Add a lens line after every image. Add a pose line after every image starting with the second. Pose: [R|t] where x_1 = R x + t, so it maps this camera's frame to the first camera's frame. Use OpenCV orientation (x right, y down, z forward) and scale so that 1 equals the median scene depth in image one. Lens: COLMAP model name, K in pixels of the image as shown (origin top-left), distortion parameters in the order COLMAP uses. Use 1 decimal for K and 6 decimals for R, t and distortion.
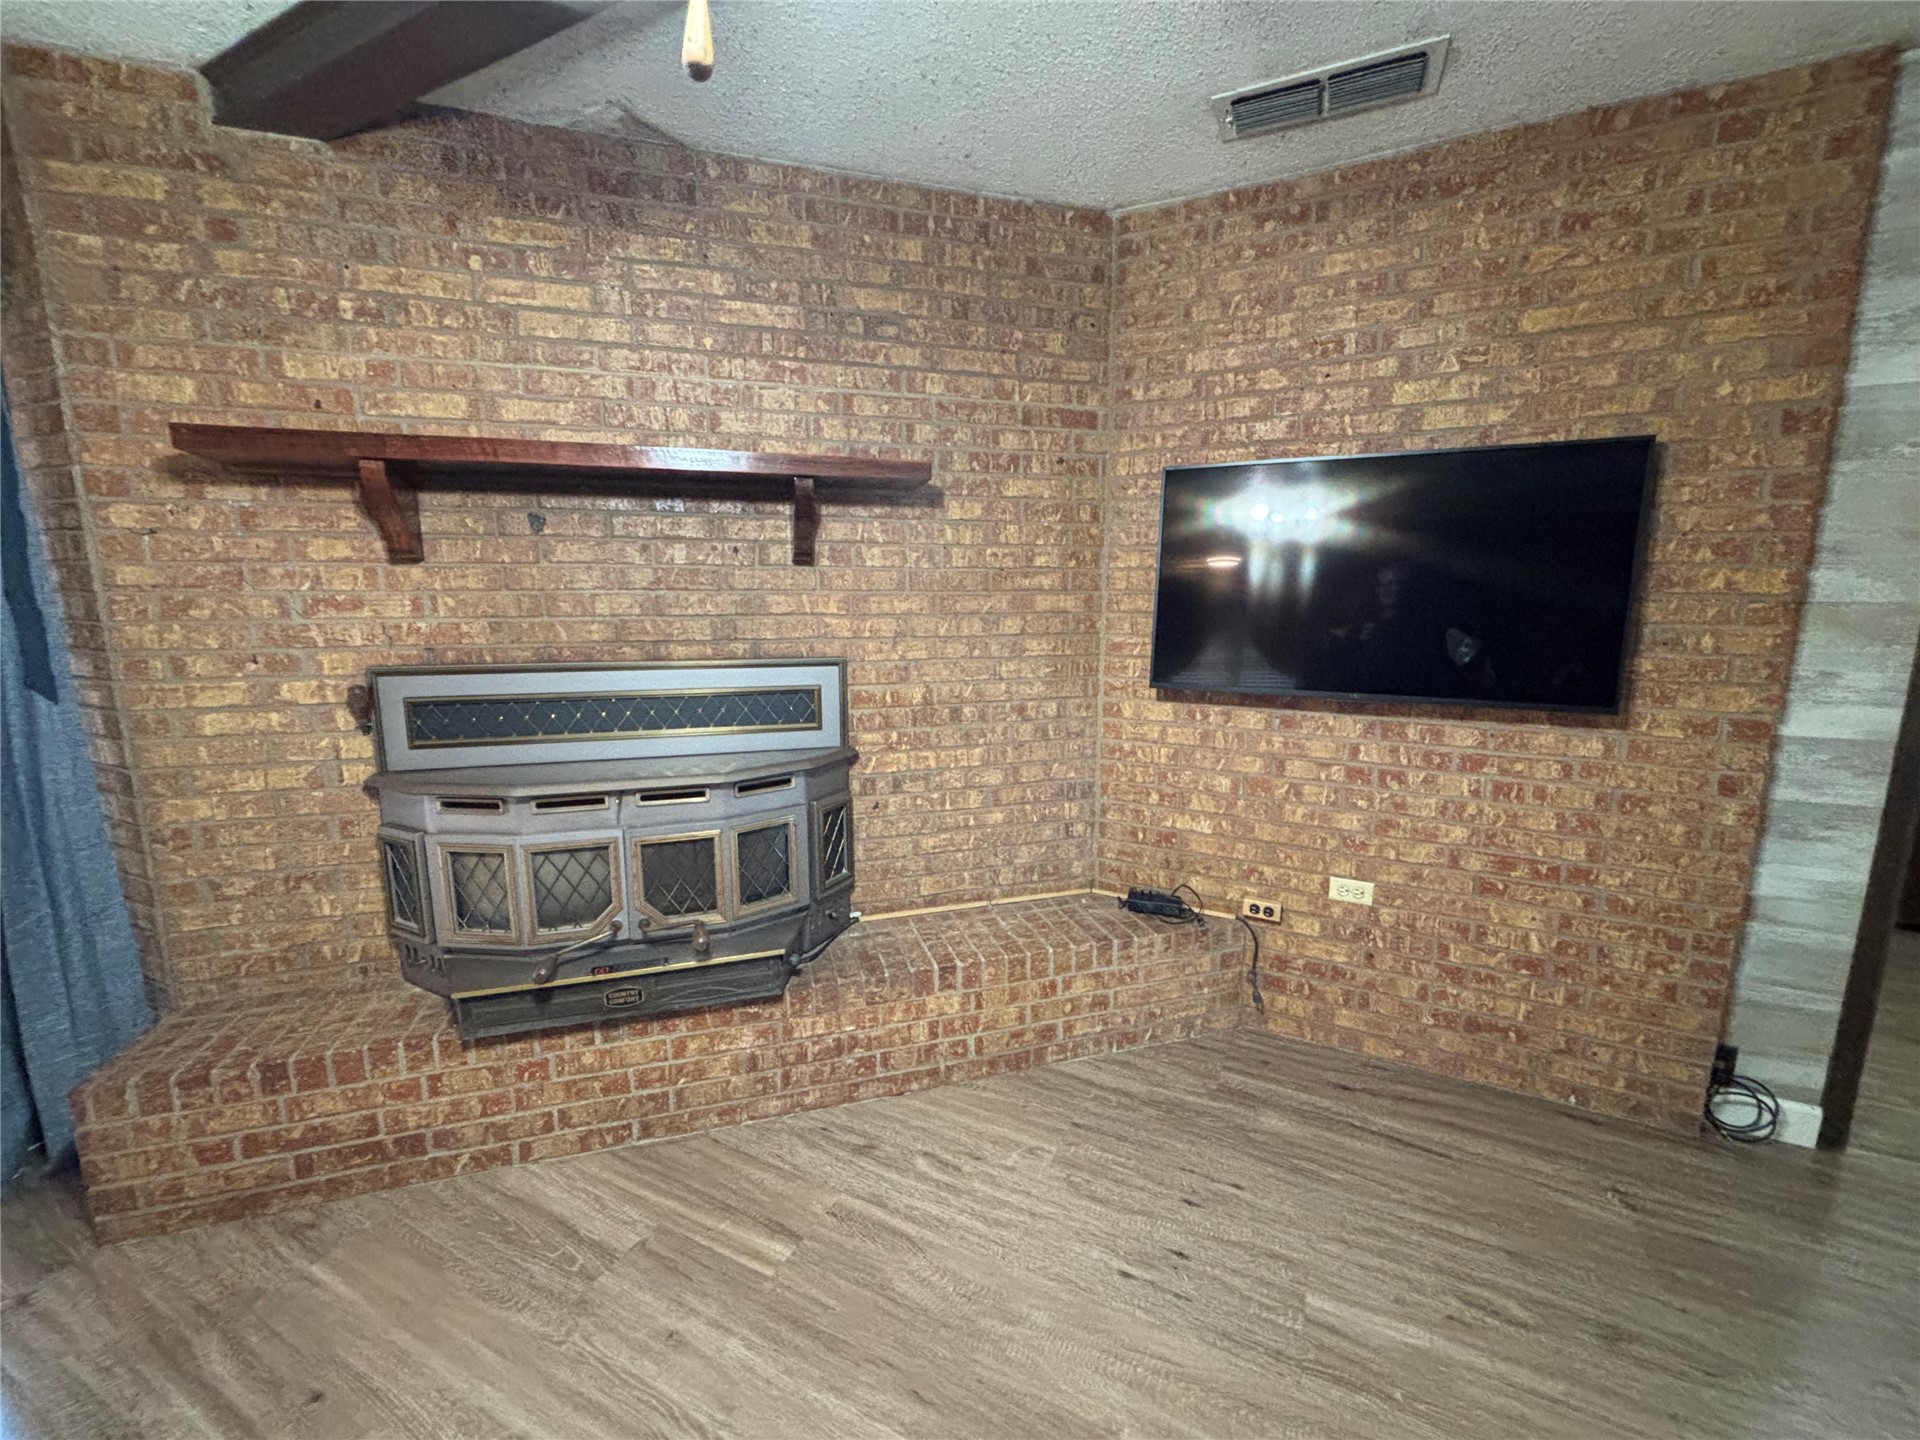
lens RADIAL K [[768.6, 0, 951.4], [0, 768.6, 717.9], [0, 0, 1]] dist [0.000240, -0.000537]
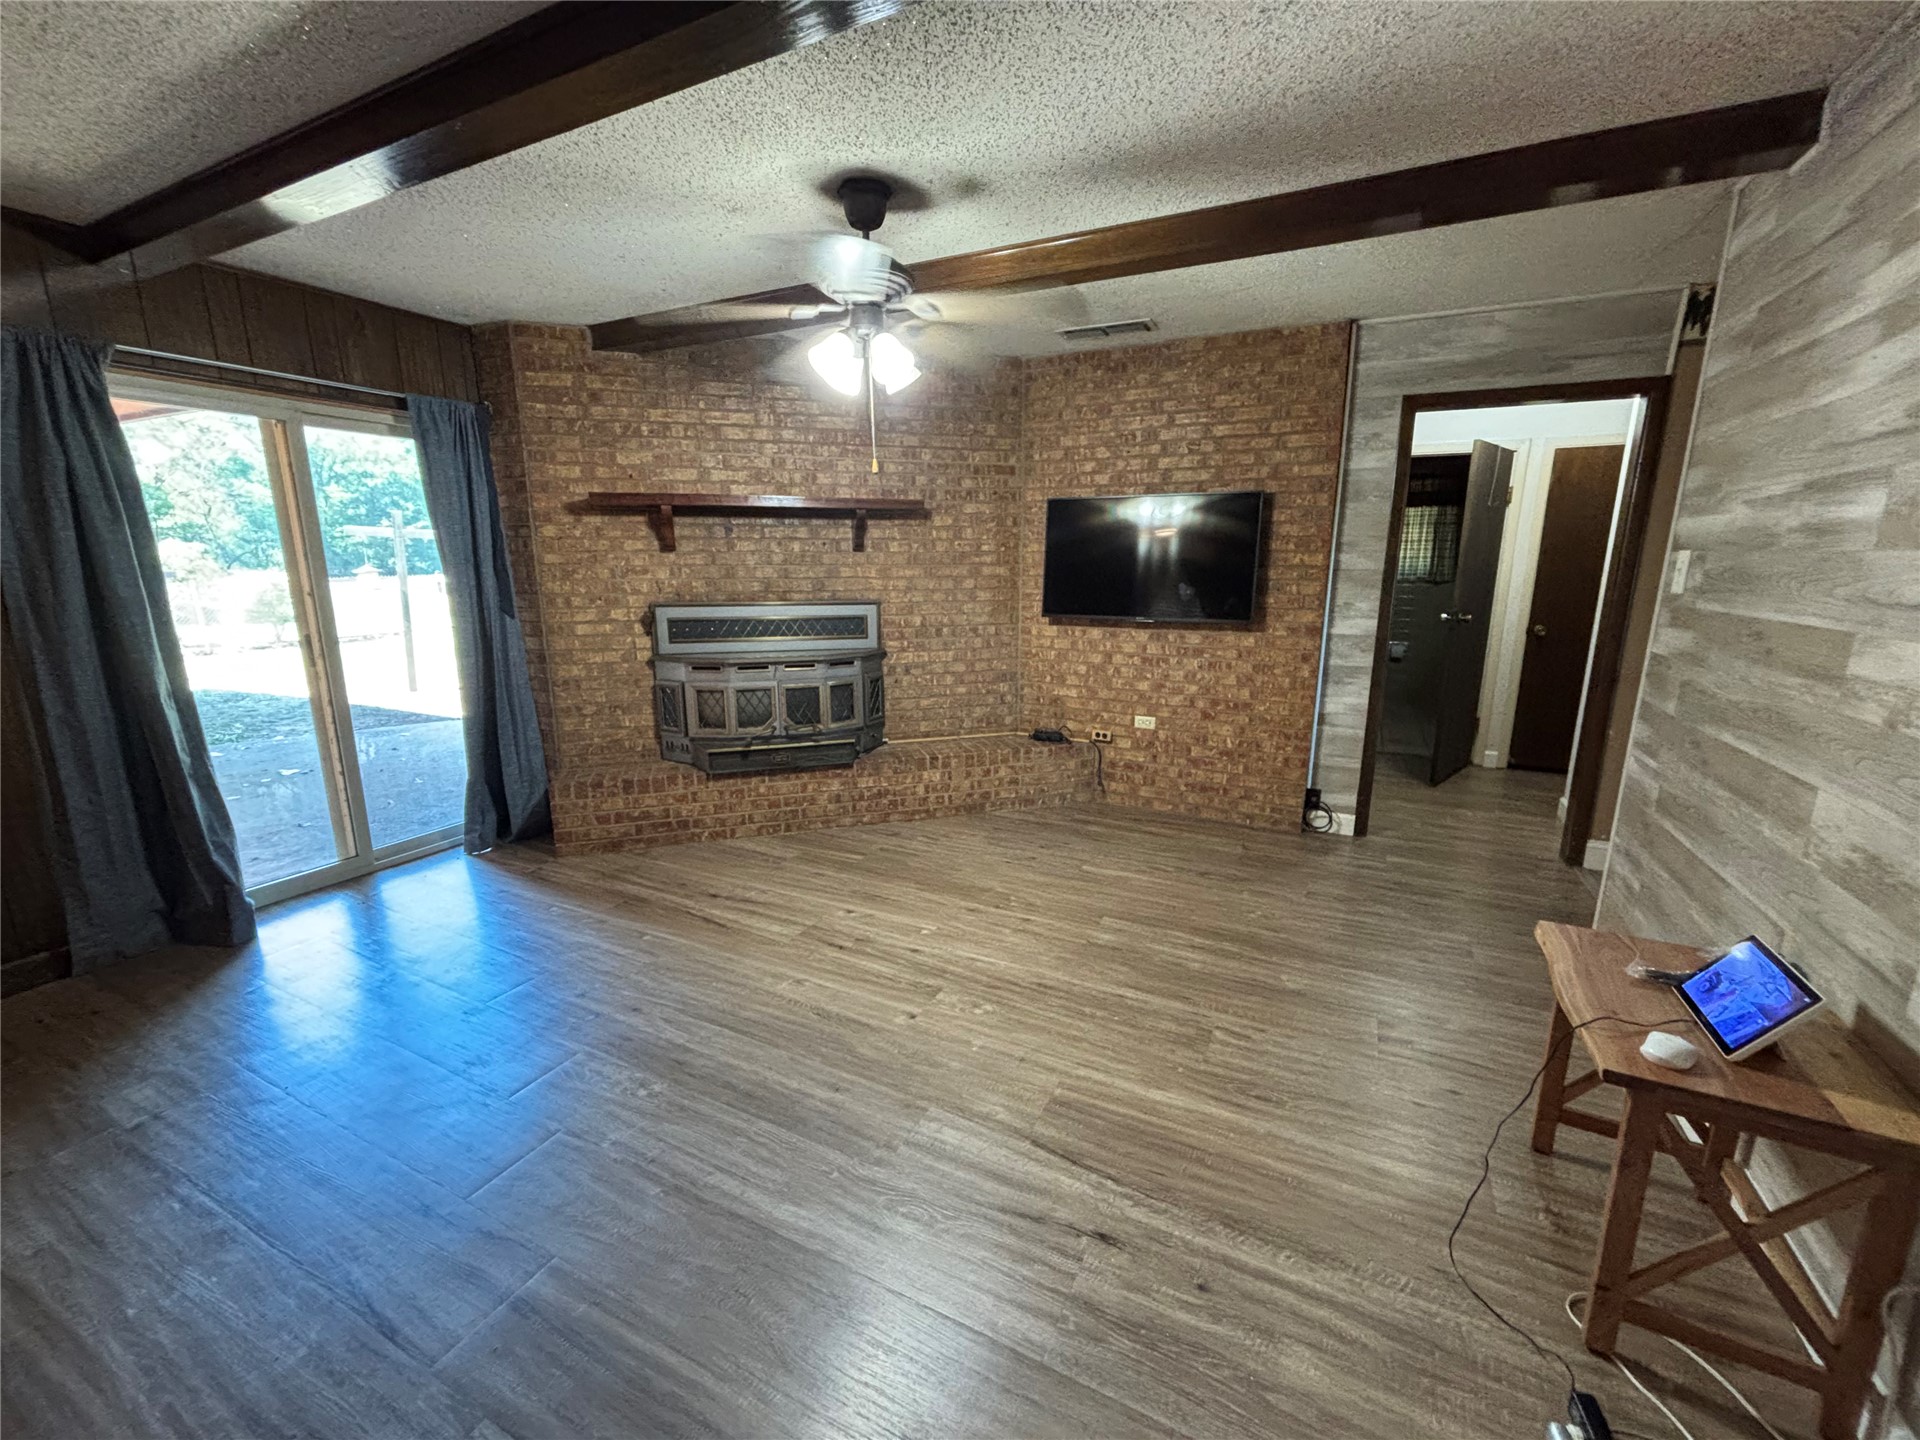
lens RADIAL K [[768.6, 0, 959.4], [0, 768.6, 721.9], [0, 0, 1]] dist [0.000240, -0.000537]
pose [[0.999981, -0.003284, 0.005135, 0.053892], [0.003059, 0.999060, 0.043252, 0.157619], [-0.005272, -0.043235, 0.999051, -1.022276]]
